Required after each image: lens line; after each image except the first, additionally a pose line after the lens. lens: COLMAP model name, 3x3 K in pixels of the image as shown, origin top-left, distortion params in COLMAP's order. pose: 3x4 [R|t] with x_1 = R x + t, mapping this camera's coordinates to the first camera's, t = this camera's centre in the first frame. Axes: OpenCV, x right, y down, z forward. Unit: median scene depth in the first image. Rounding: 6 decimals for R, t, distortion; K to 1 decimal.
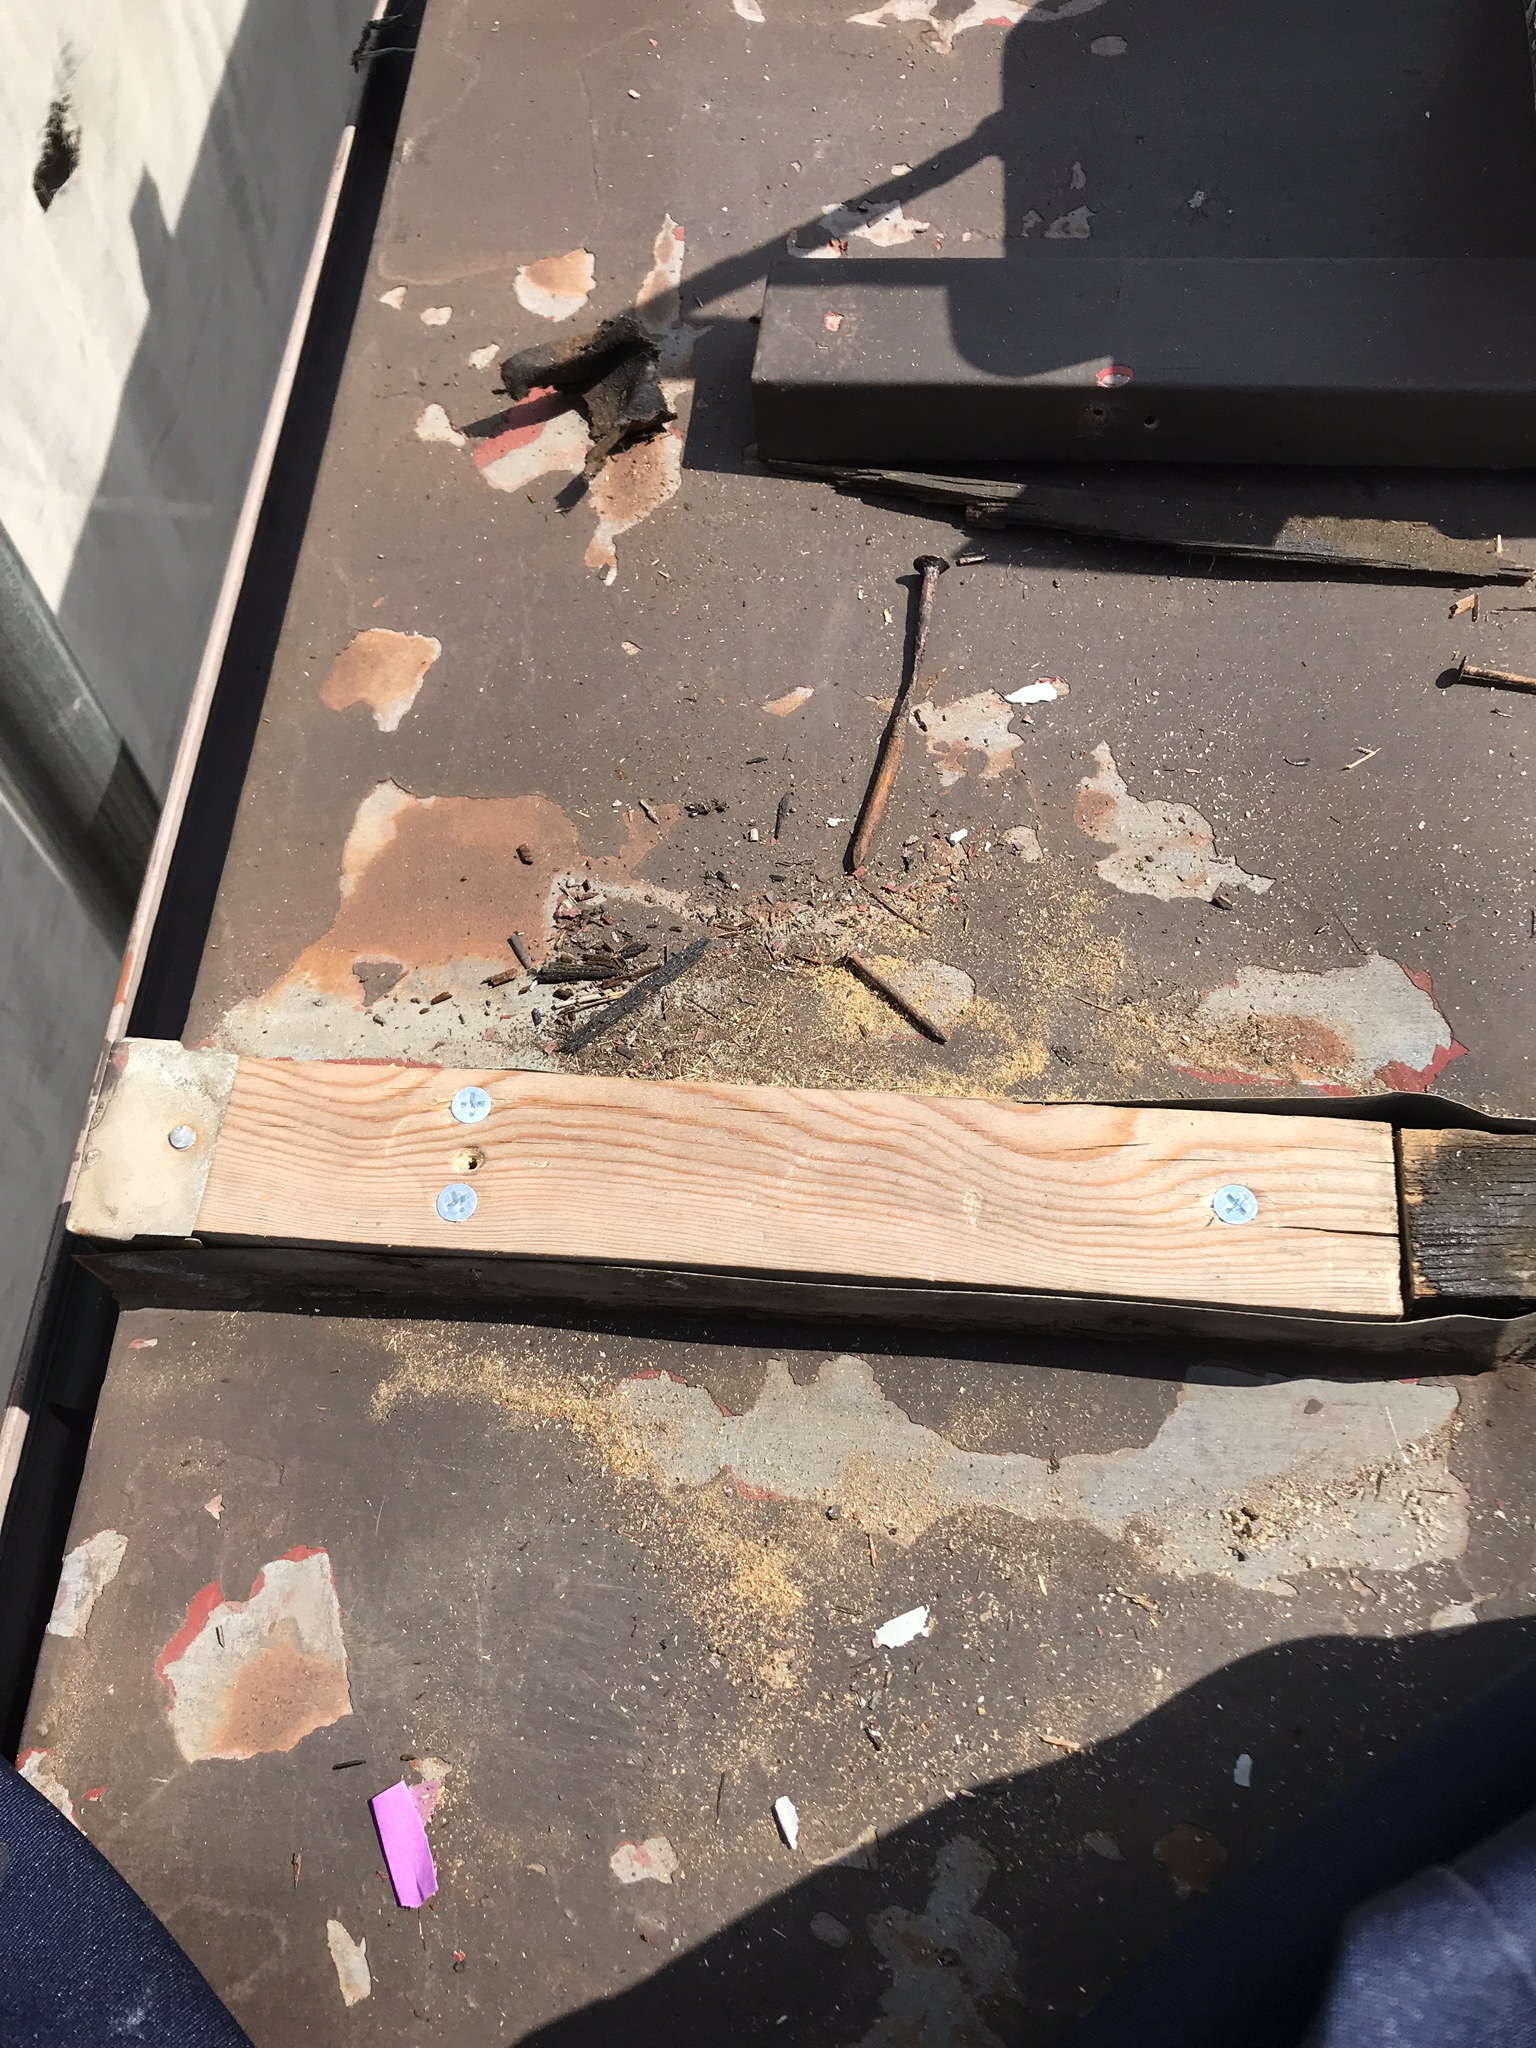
lens RADIAL K [[1694.1, 0, 767.6], [0, 1694.1, 995.4], [0, 0, 1]] dist [-0.004211, 0.186408]
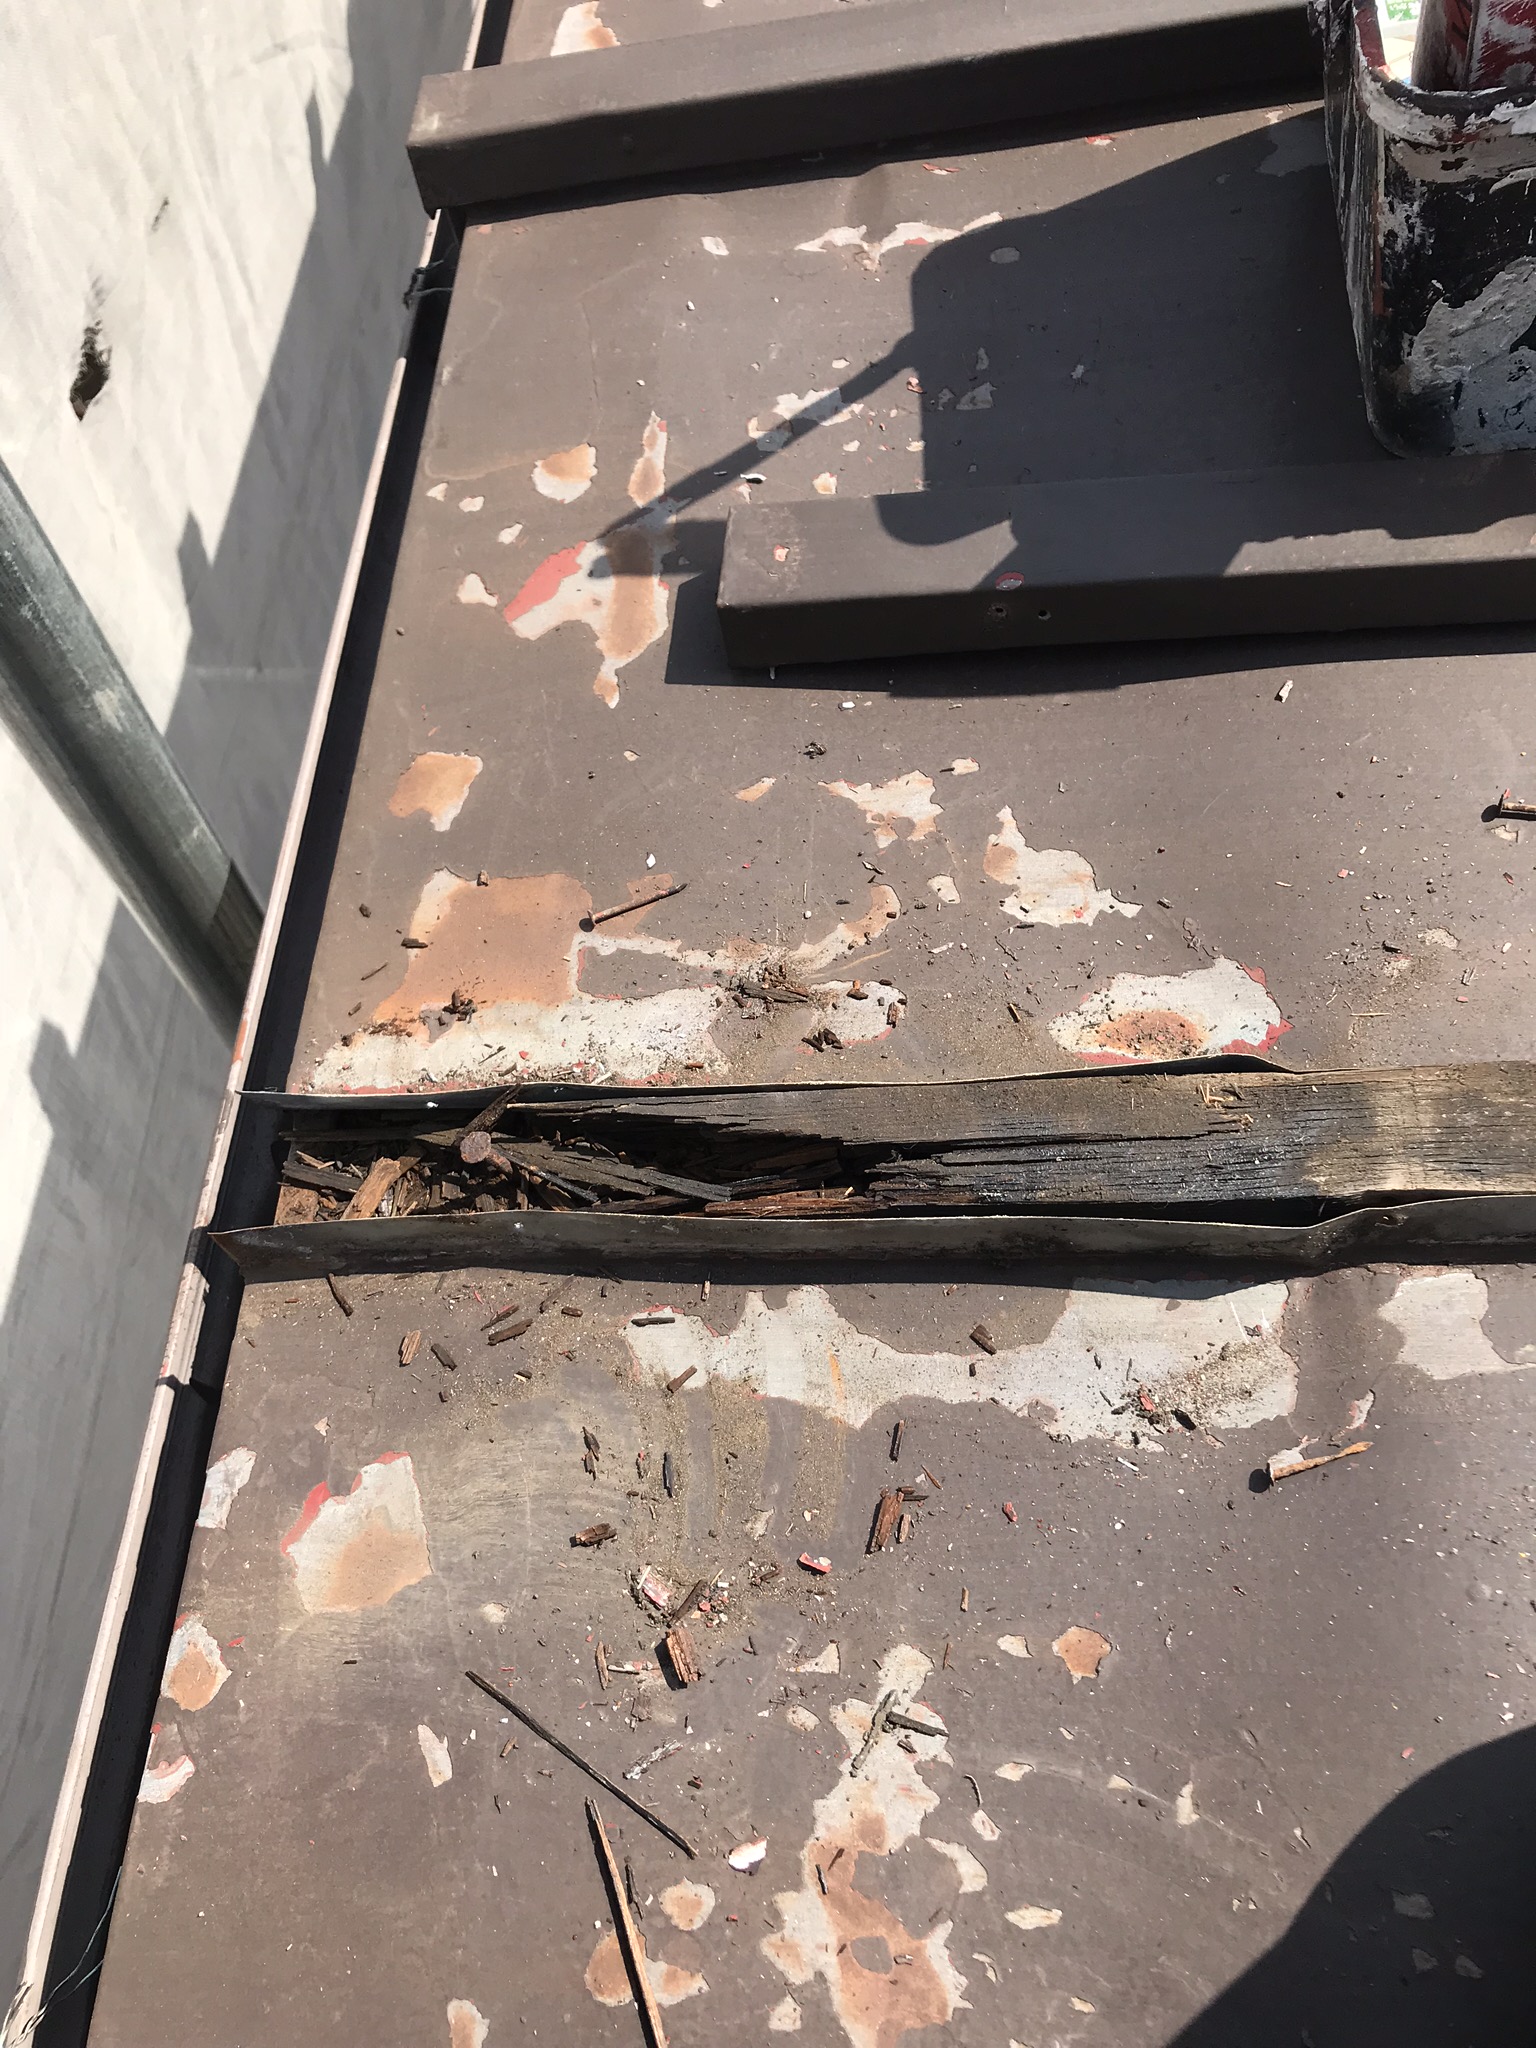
lens RADIAL K [[1660.1, 0, 768.0], [0, 1660.1, 1024.0], [0, 0, 1]] dist [0.124103, -0.000514]
pose [[0.997444, -0.049687, -0.051342, 0.074093], [0.046353, 0.996860, -0.064205, 0.077964], [0.054371, 0.061661, 0.996615, -0.216735]]
